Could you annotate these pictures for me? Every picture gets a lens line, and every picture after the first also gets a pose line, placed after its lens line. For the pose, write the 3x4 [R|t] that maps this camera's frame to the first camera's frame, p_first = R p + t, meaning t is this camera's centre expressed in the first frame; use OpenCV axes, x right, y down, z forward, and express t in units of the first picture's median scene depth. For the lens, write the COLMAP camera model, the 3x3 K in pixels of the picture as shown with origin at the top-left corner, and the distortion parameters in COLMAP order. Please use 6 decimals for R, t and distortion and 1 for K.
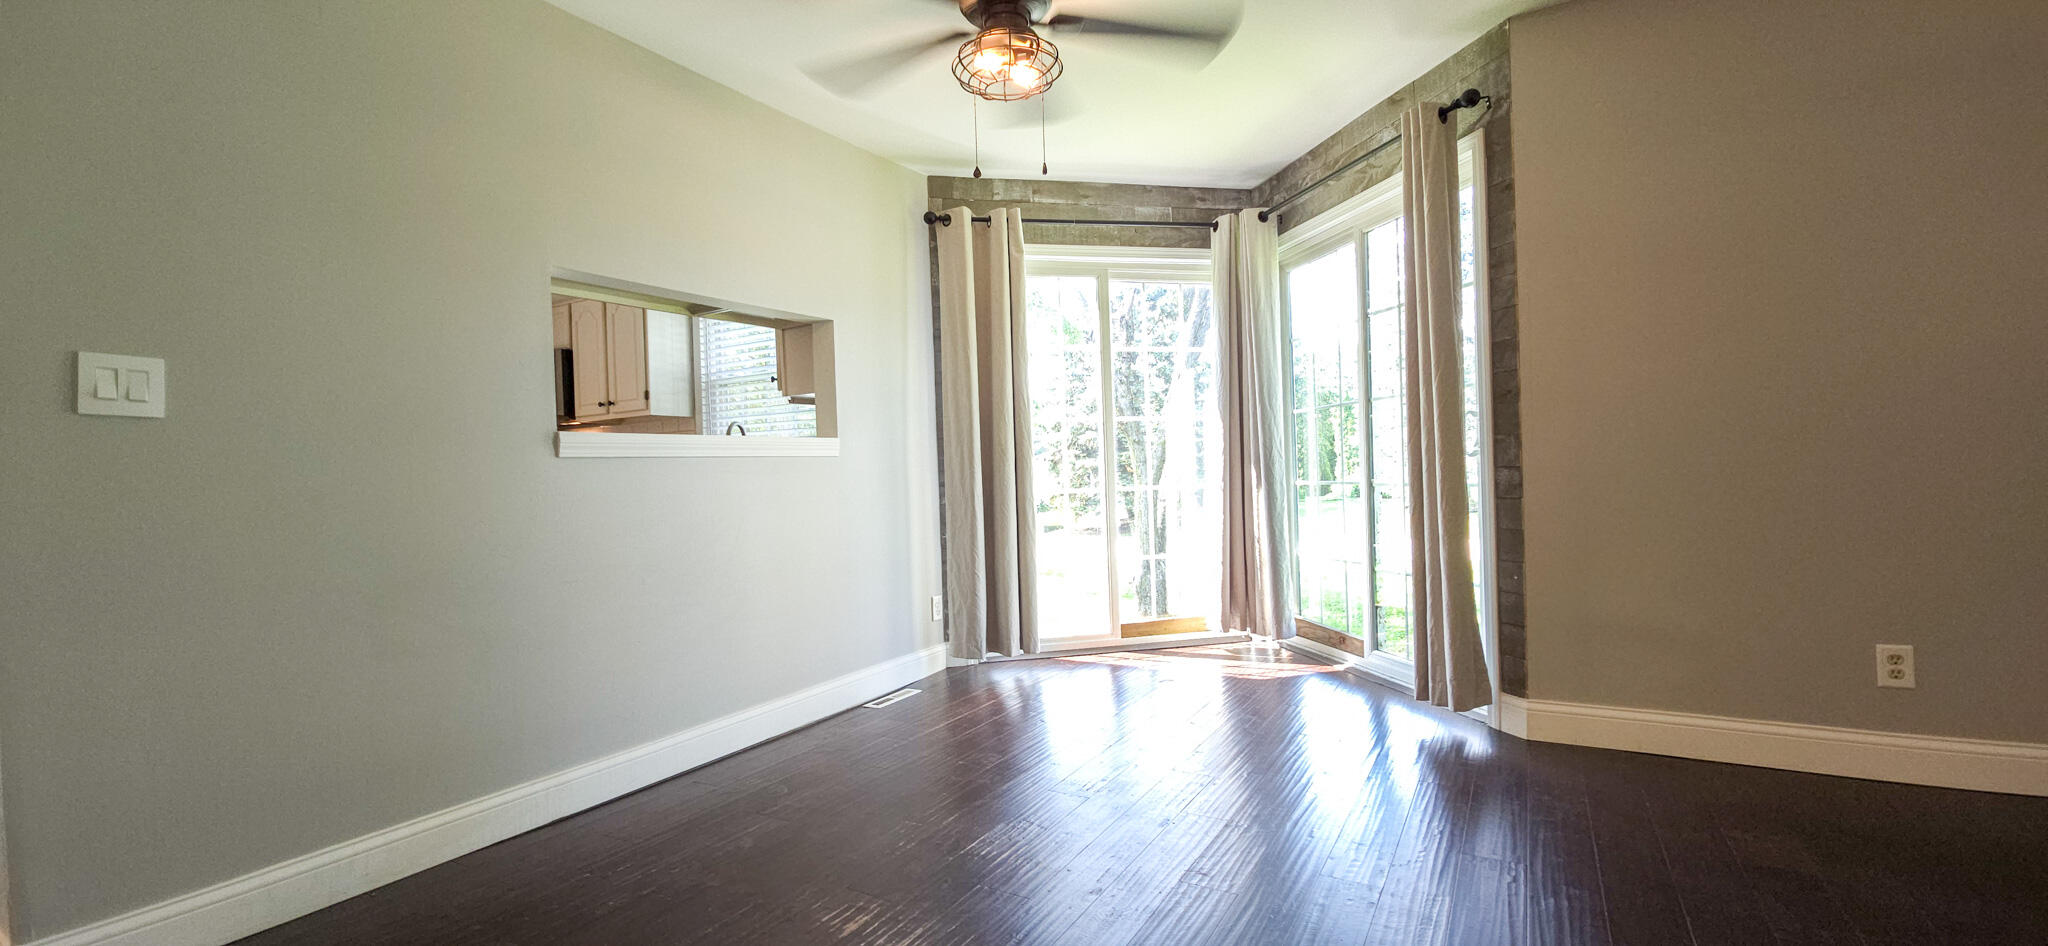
lens RADIAL K [[831.8, 0, 1012.6], [0, 831.8, 474.9], [0, 0, 1]] dist [-0.003540, -0.000761]
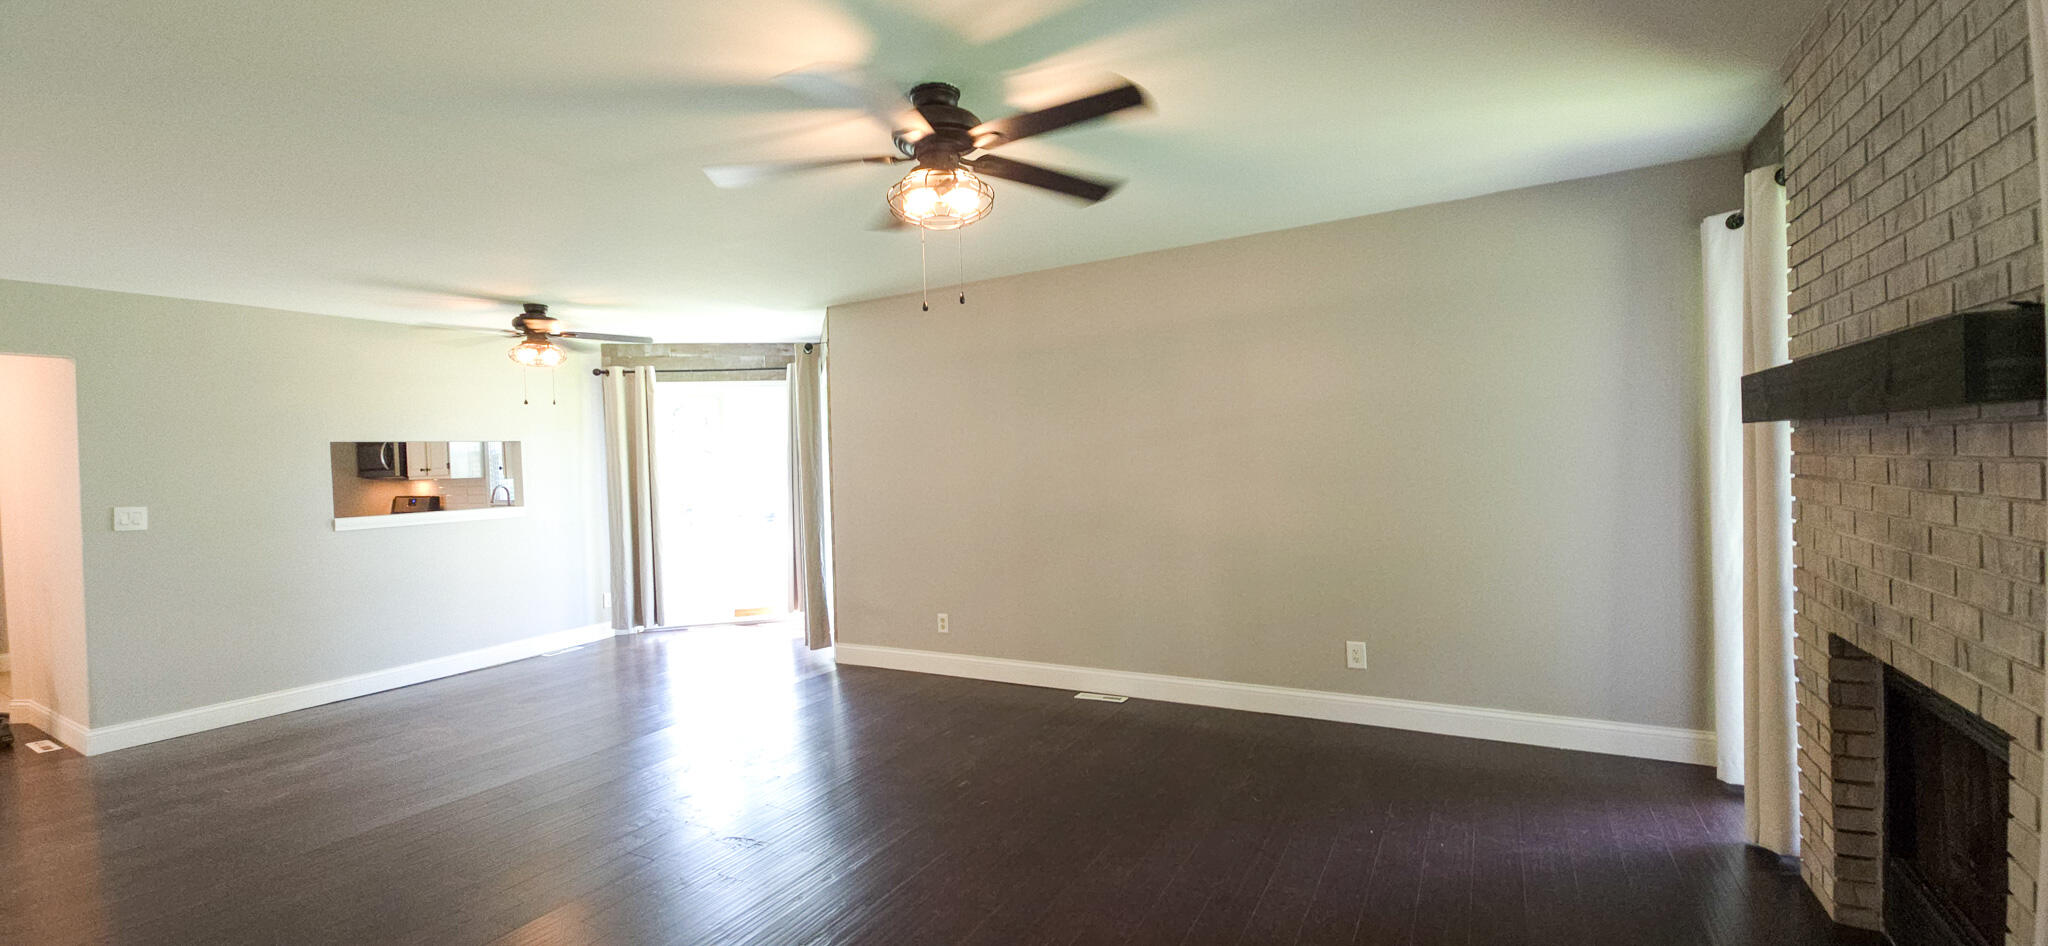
lens RADIAL K [[832.4, 0, 1024.0], [0, 832.4, 473.0], [0, 0, 1]] dist [-0.003372, -0.000283]
pose [[0.999186, -0.001705, 0.040294, 0.706374], [0.001190, 0.999917, 0.012806, -0.121708], [-0.040313, -0.012747, 0.999106, -0.745039]]
